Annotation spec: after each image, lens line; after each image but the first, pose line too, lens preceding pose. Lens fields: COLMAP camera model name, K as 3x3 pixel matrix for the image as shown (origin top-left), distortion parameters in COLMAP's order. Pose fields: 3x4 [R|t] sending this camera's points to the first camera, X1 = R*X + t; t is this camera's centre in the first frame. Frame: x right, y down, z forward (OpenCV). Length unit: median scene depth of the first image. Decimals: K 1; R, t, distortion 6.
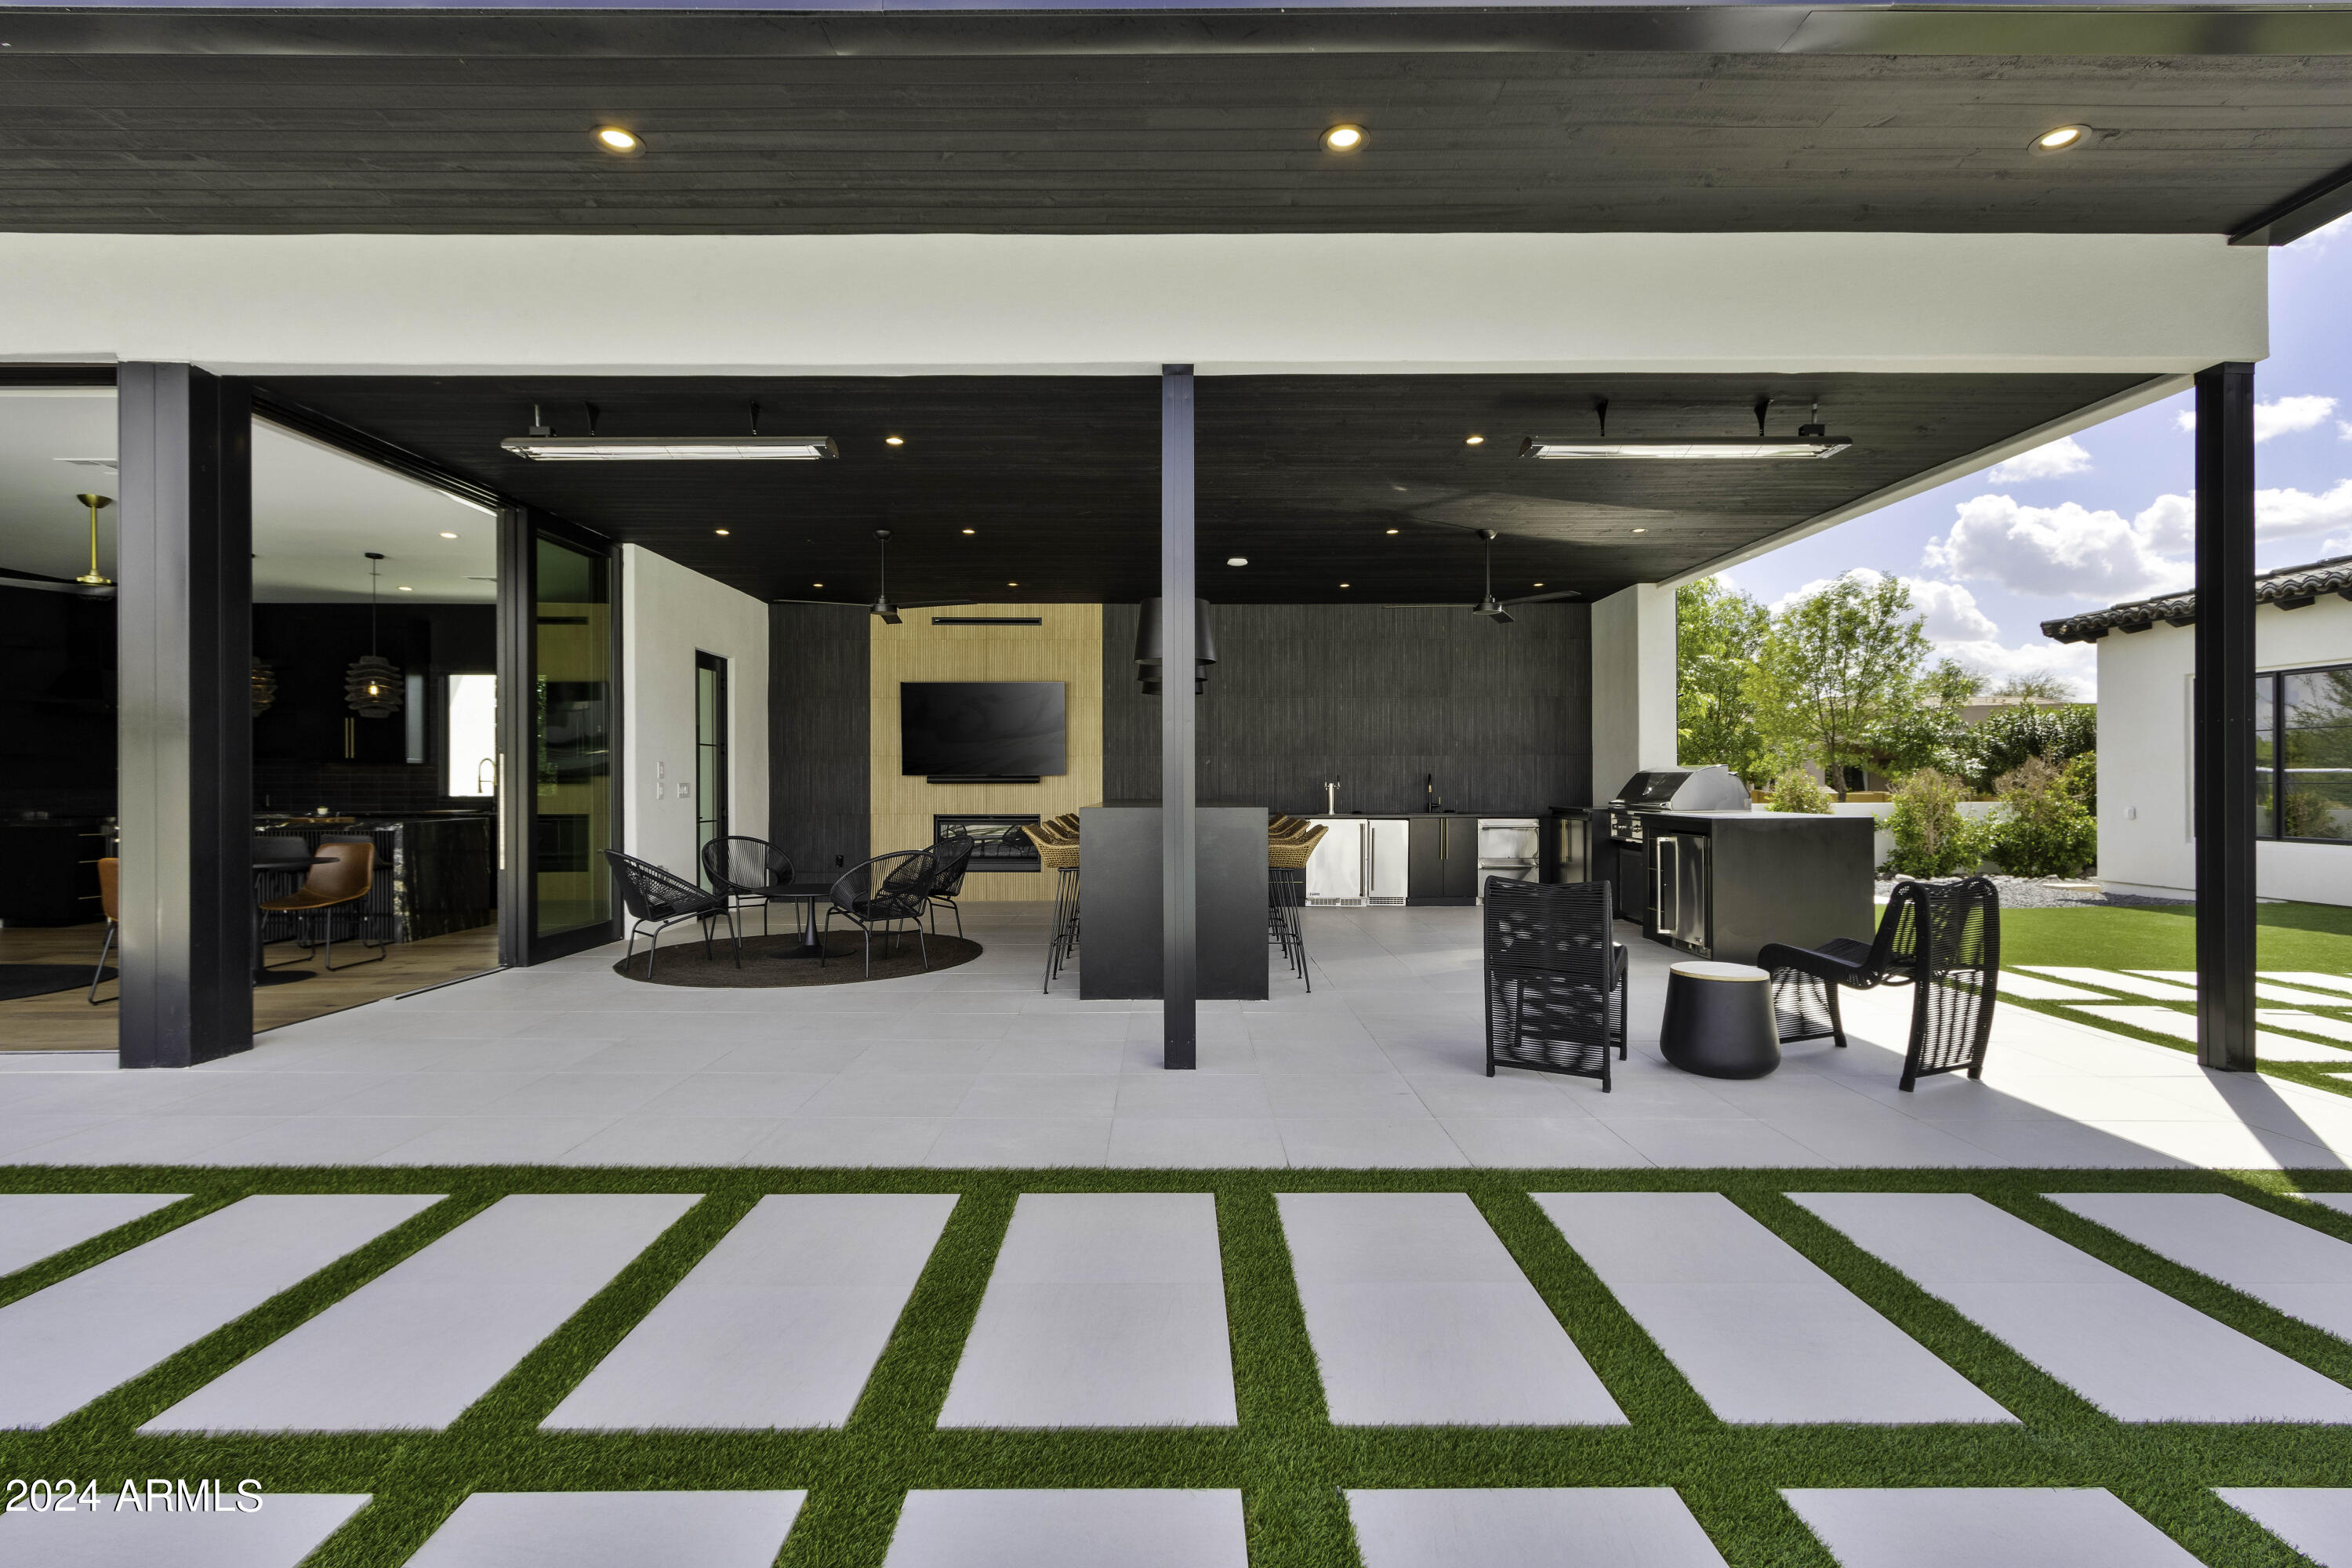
lens RADIAL K [[1090.4, 0, 1177.2], [0, 1090.4, 786.8], [0, 0, 1]] dist [0.001884, -0.001237]
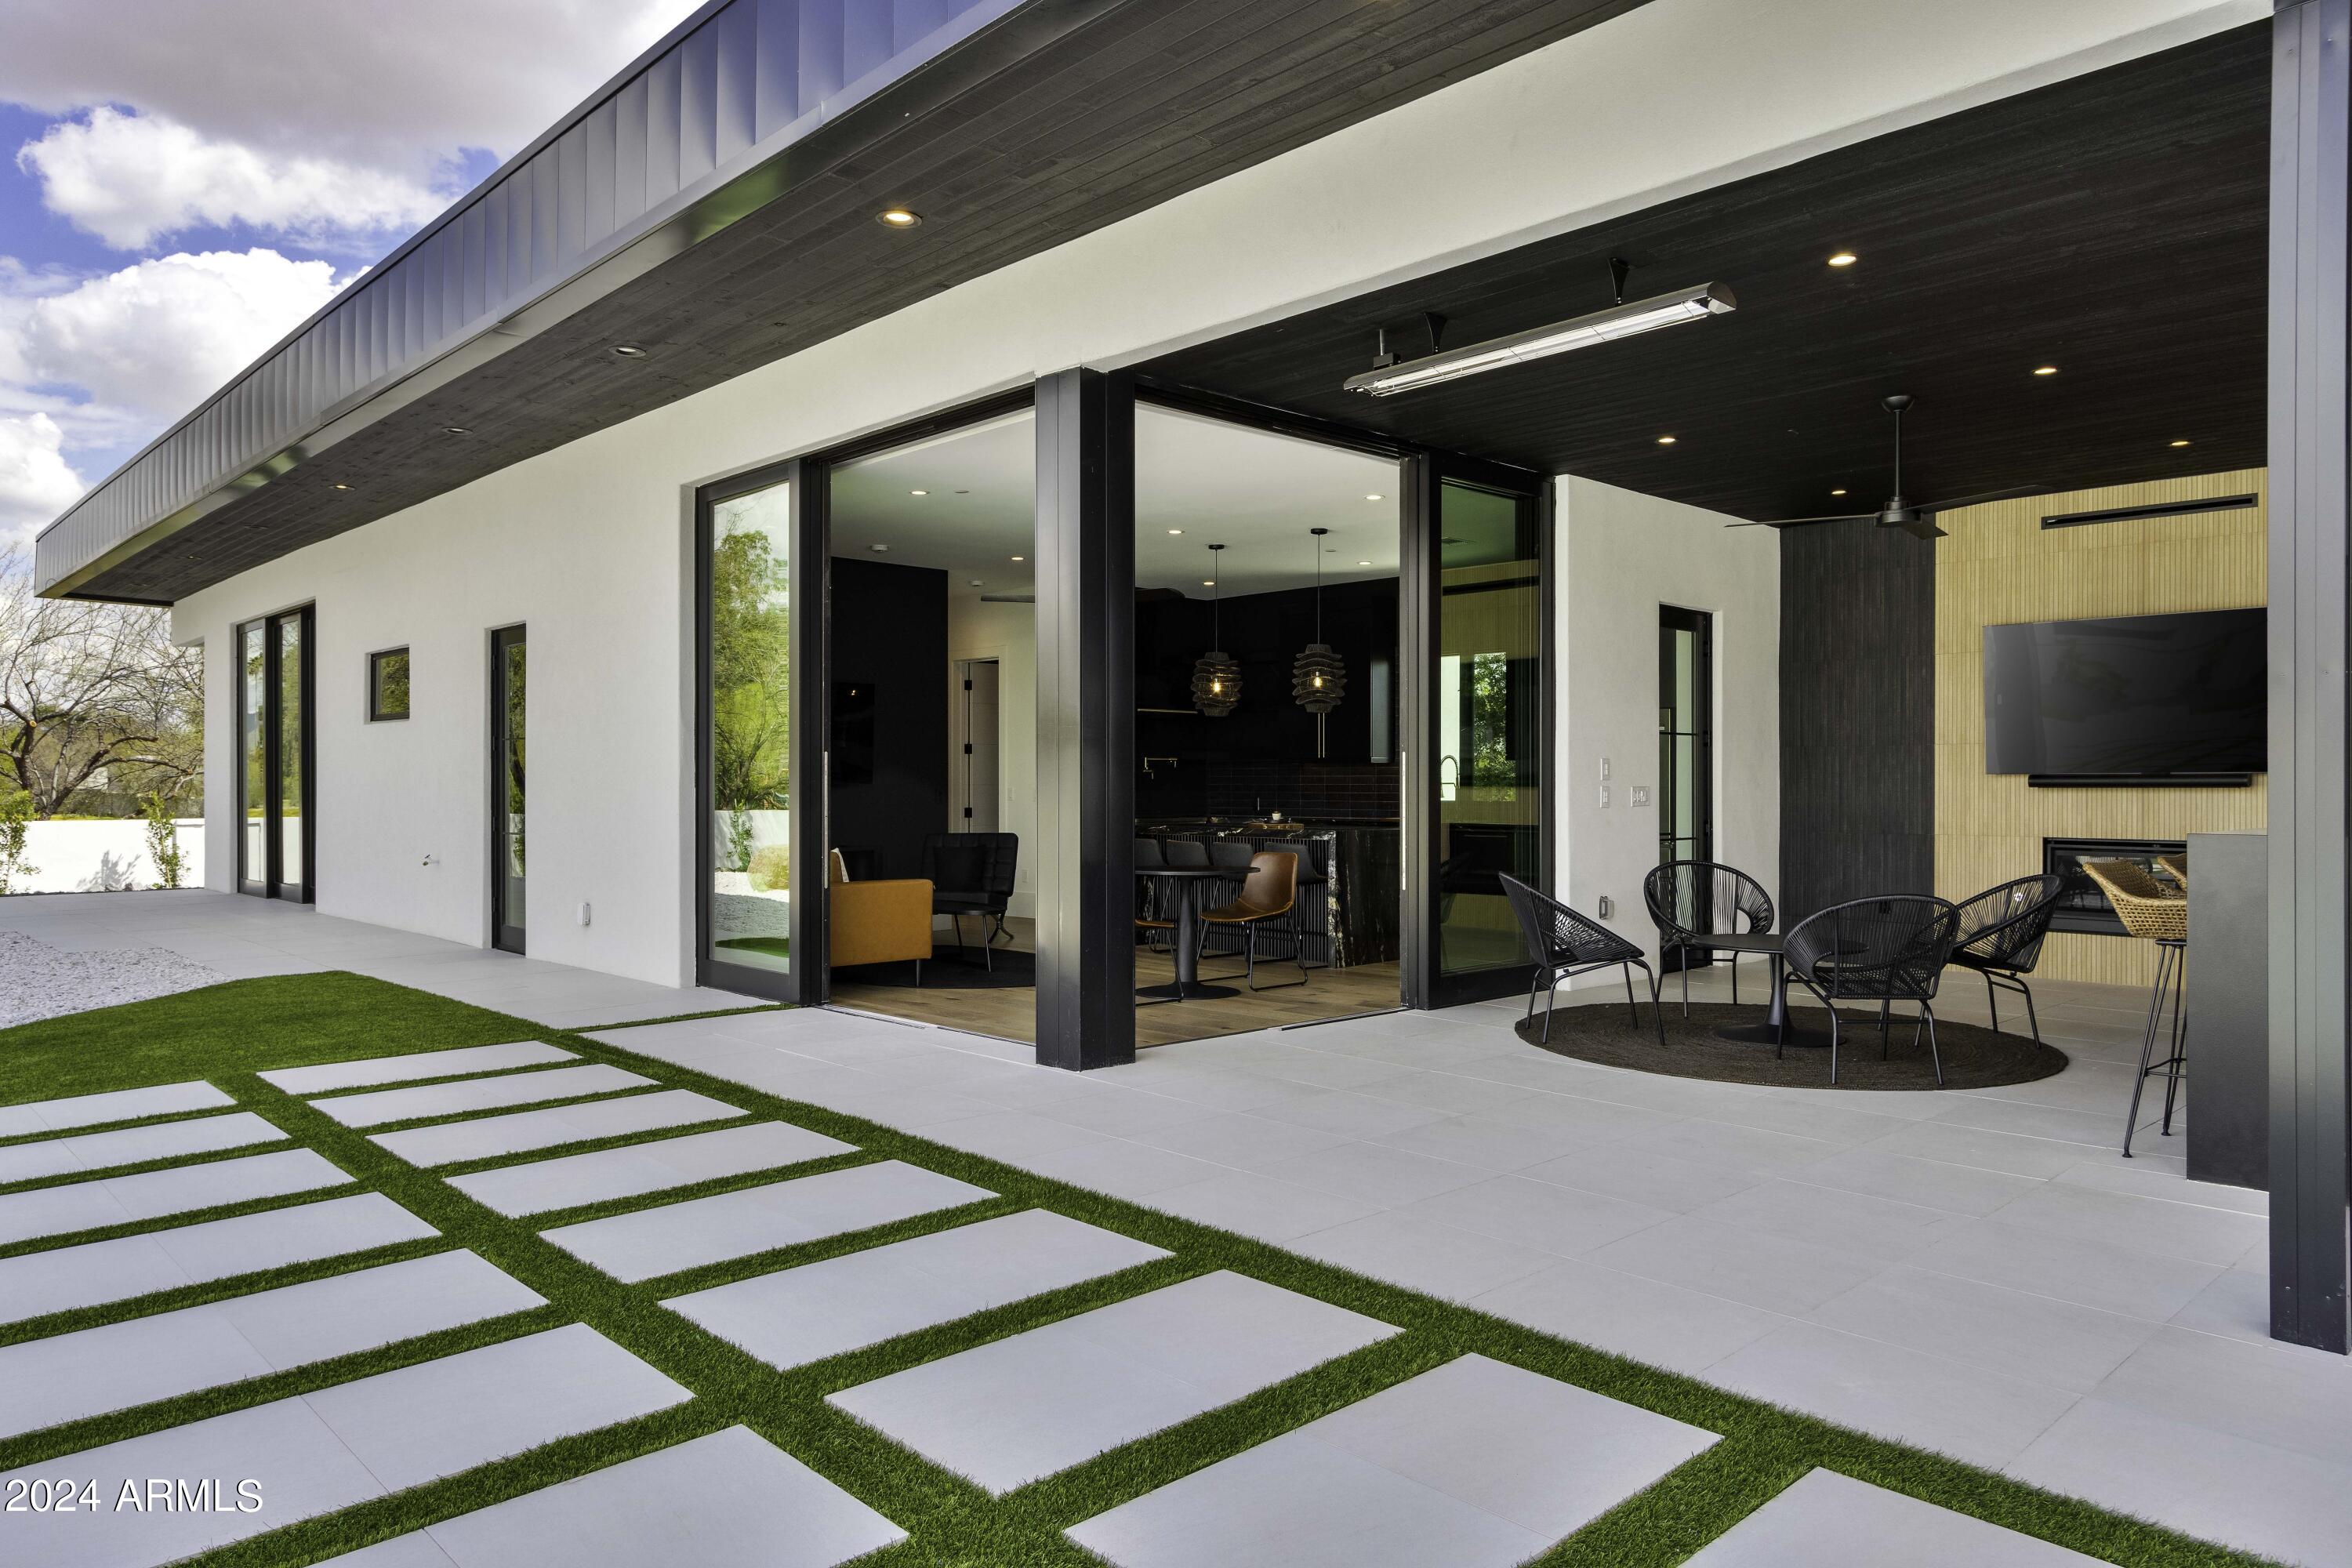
lens RADIAL K [[1528.7, 0, 1174.1], [0, 1528.7, 783.2], [0, 0, 1]] dist [0.006625, 0.000611]
pose [[0.675597, 0.000021, -0.737271, 0.137597], [-0.003254, 0.999990, -0.002953, -0.002037], [0.737264, 0.004394, 0.675590, 0.089394]]
